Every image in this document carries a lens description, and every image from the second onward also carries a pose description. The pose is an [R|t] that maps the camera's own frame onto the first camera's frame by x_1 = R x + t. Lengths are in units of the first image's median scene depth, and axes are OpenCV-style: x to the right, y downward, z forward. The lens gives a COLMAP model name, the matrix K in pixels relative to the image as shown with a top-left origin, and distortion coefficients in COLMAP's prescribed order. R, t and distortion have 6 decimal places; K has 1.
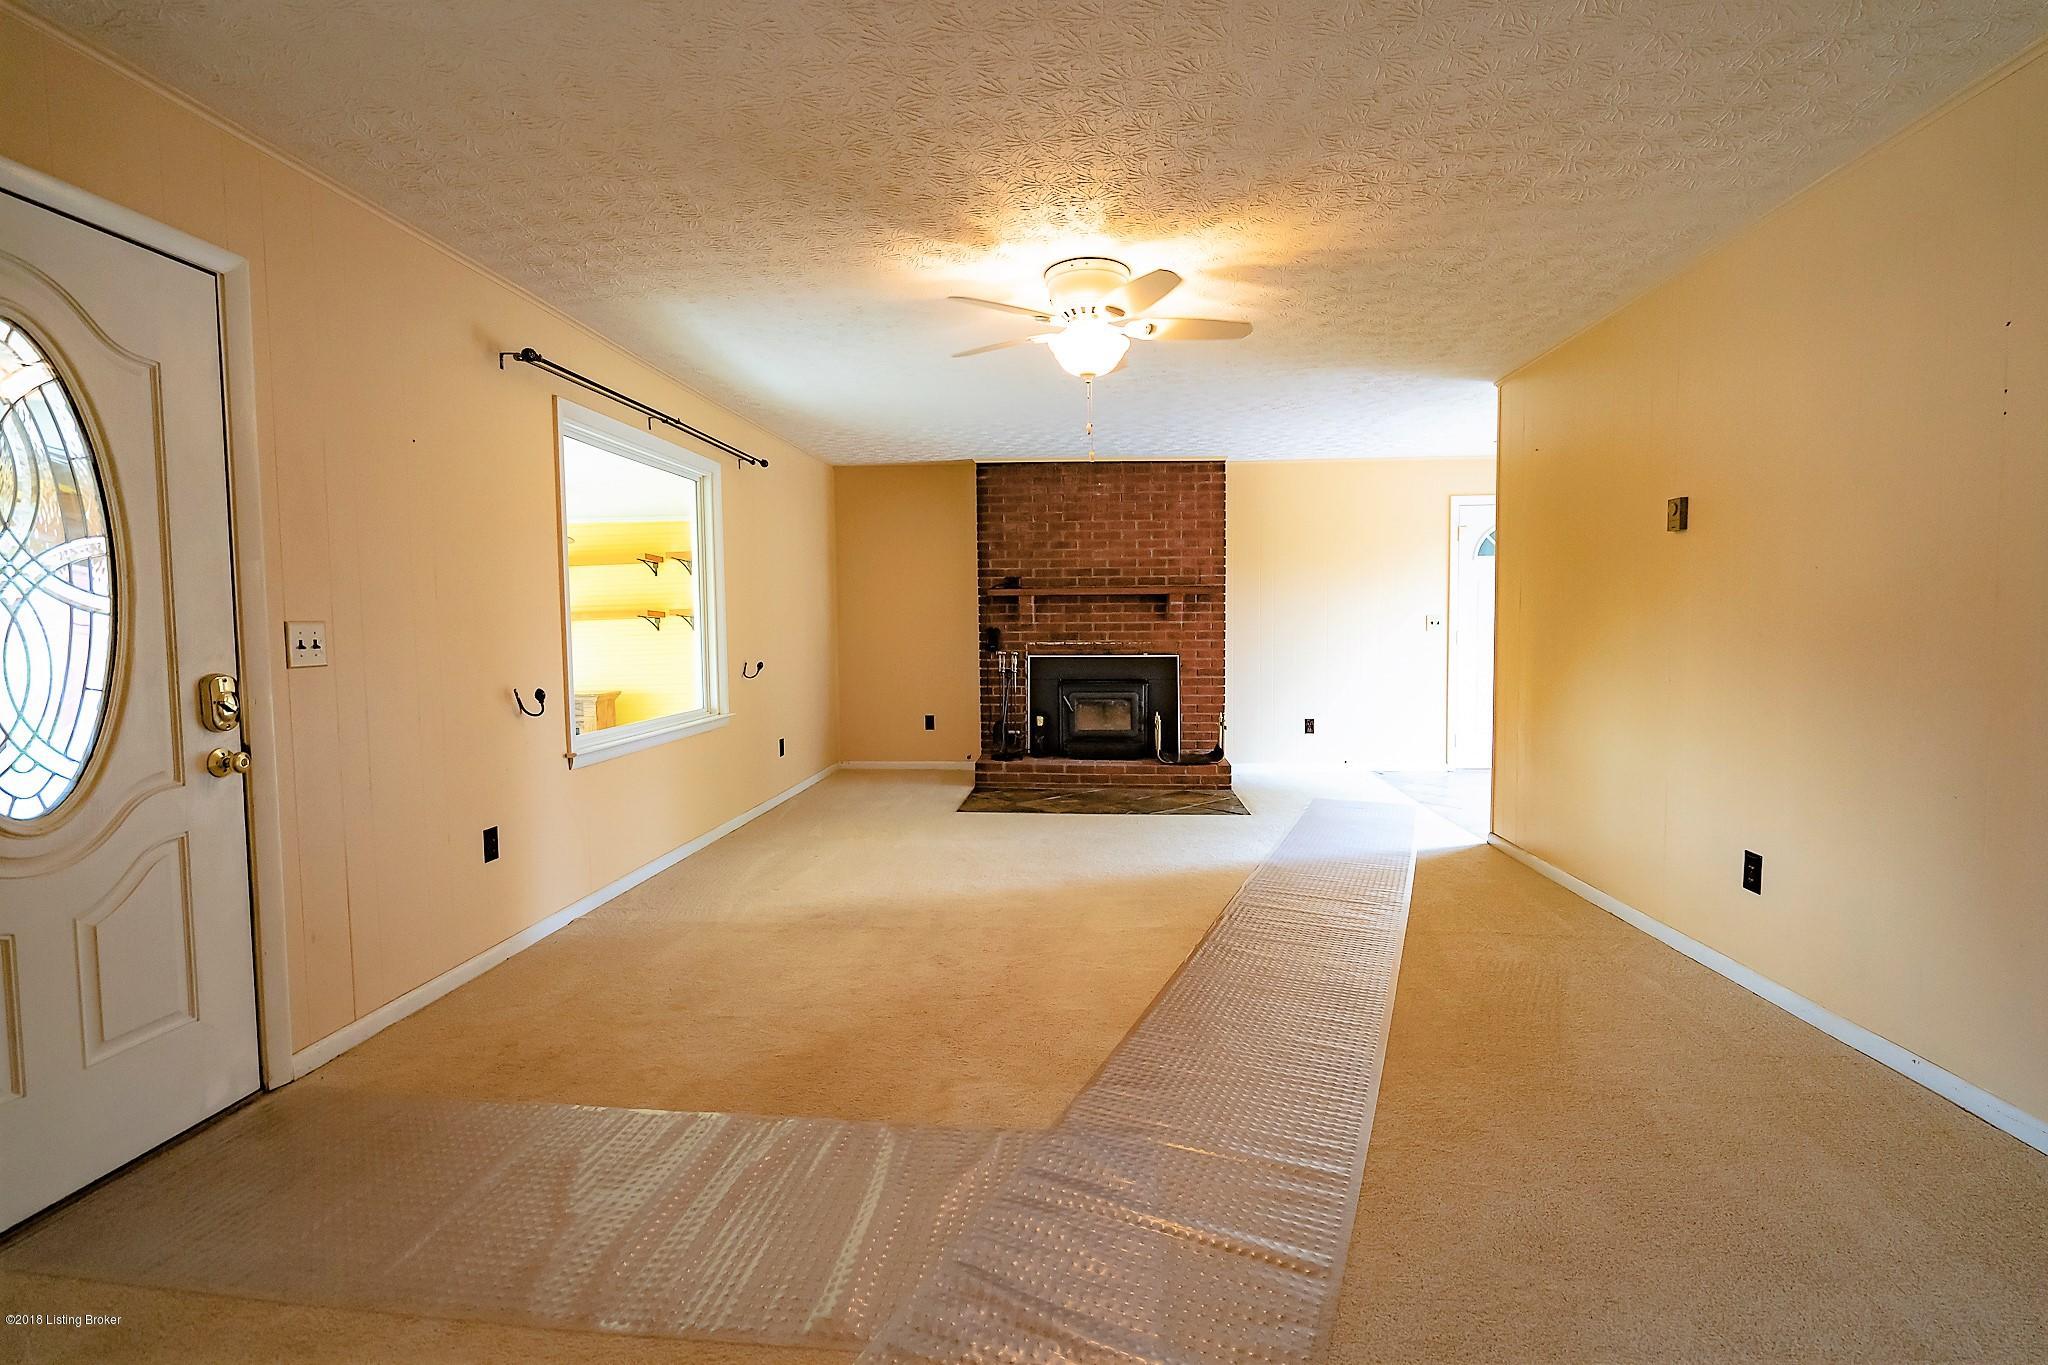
lens RADIAL K [[964.0, 0, 1023.7], [0, 964.0, 678.1], [0, 0, 1]] dist [-0.001630, 0.000129]
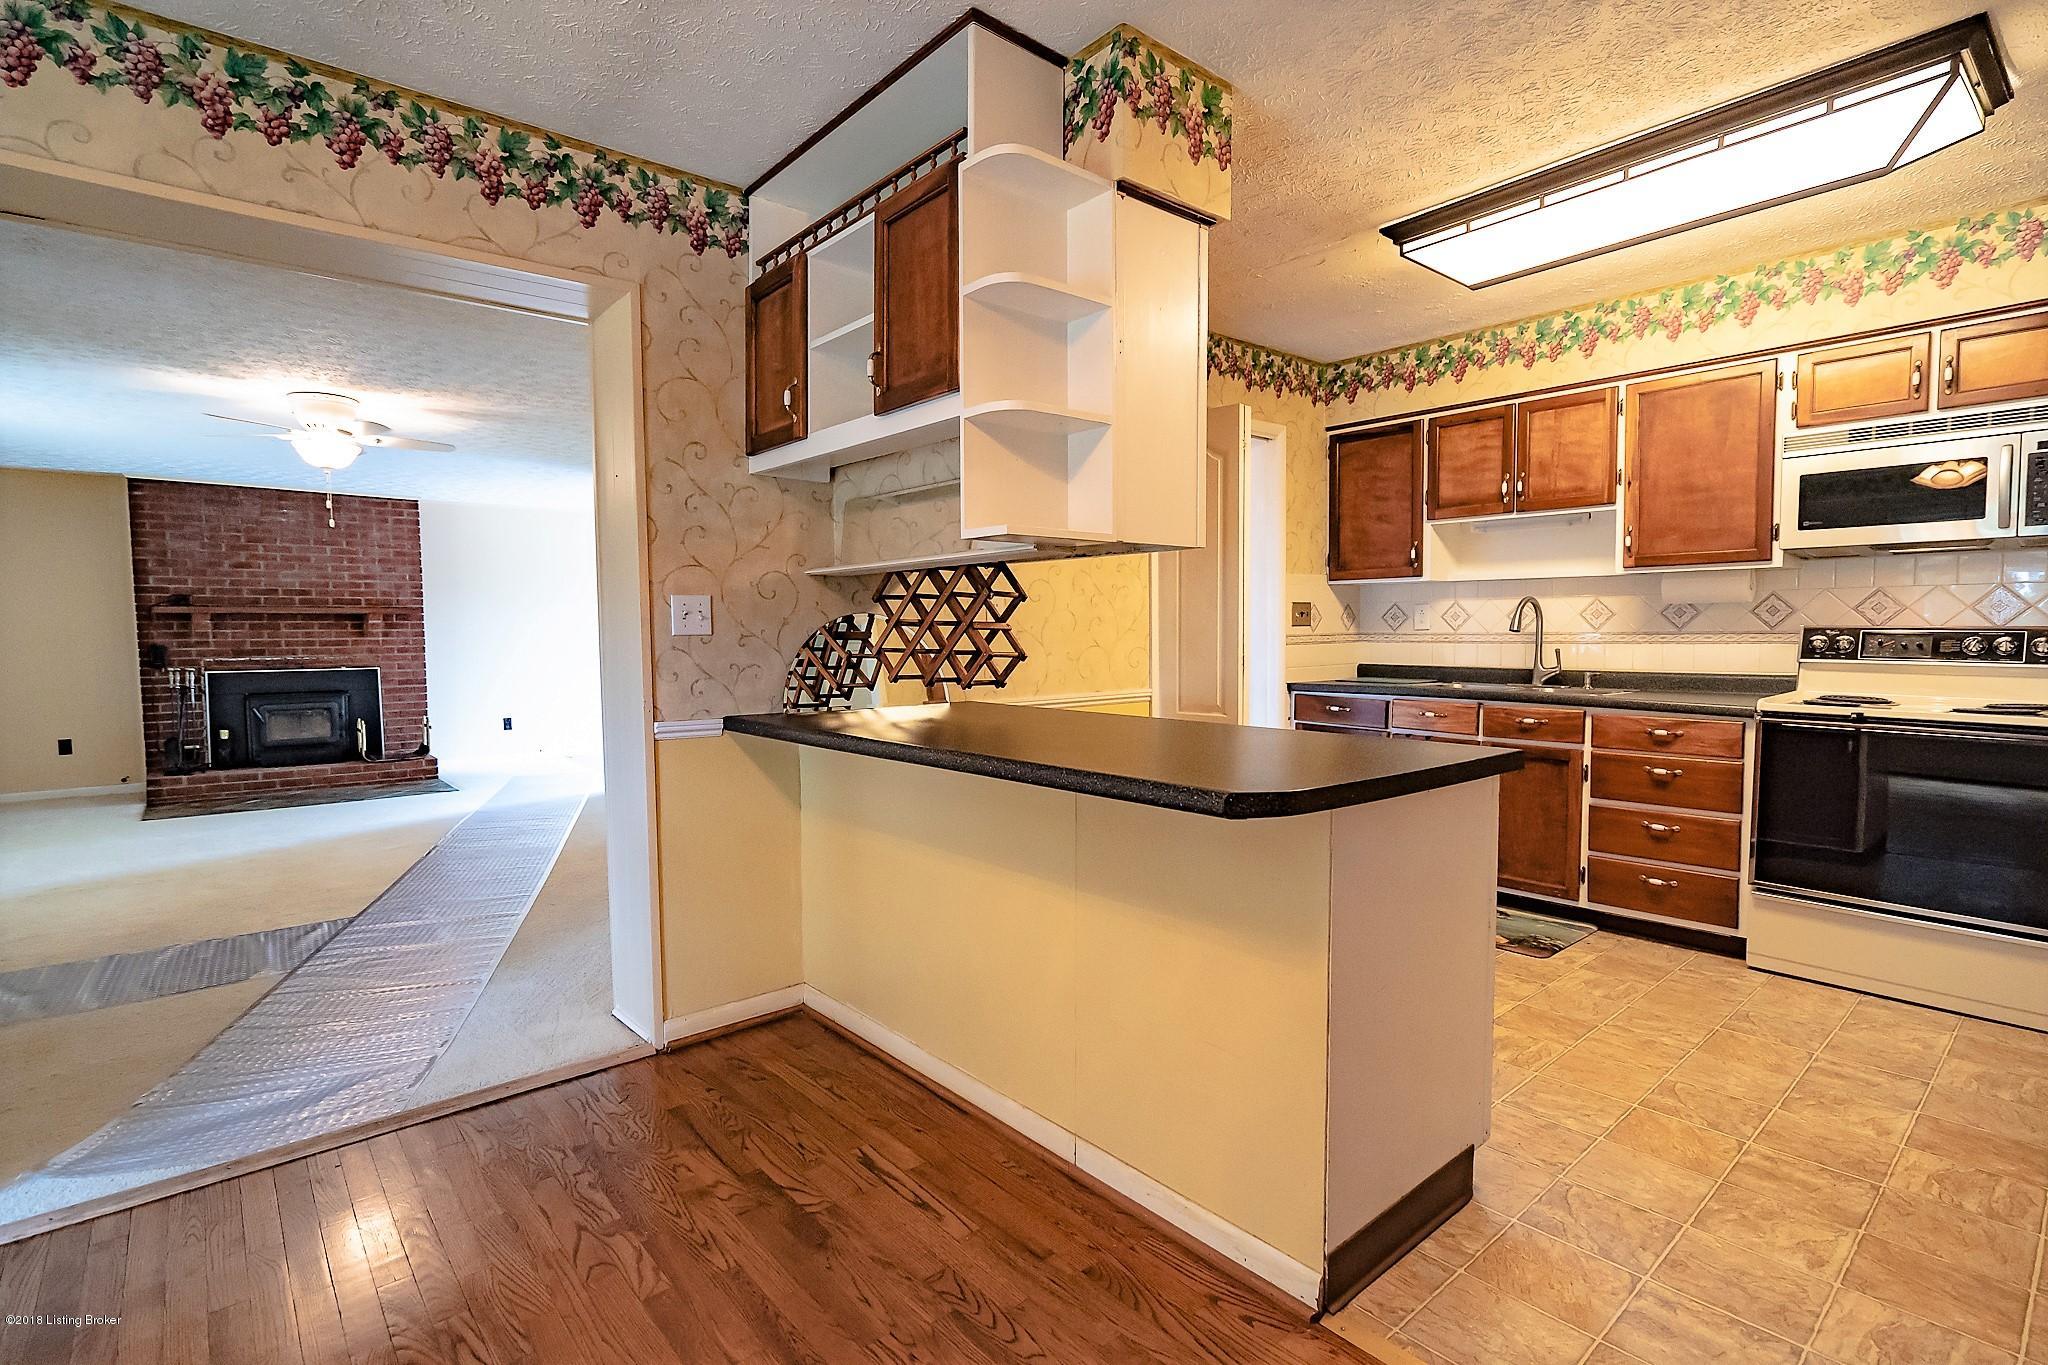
lens RADIAL K [[964.0, 0, 1025.5], [0, 964.0, 681.6], [0, 0, 1]] dist [-0.001630, 0.000129]
pose [[0.709660, -0.034940, 0.703677, -0.097594], [0.046048, 0.998934, 0.003161, 0.024078], [-0.703037, 0.030160, 0.710513, -0.339338]]
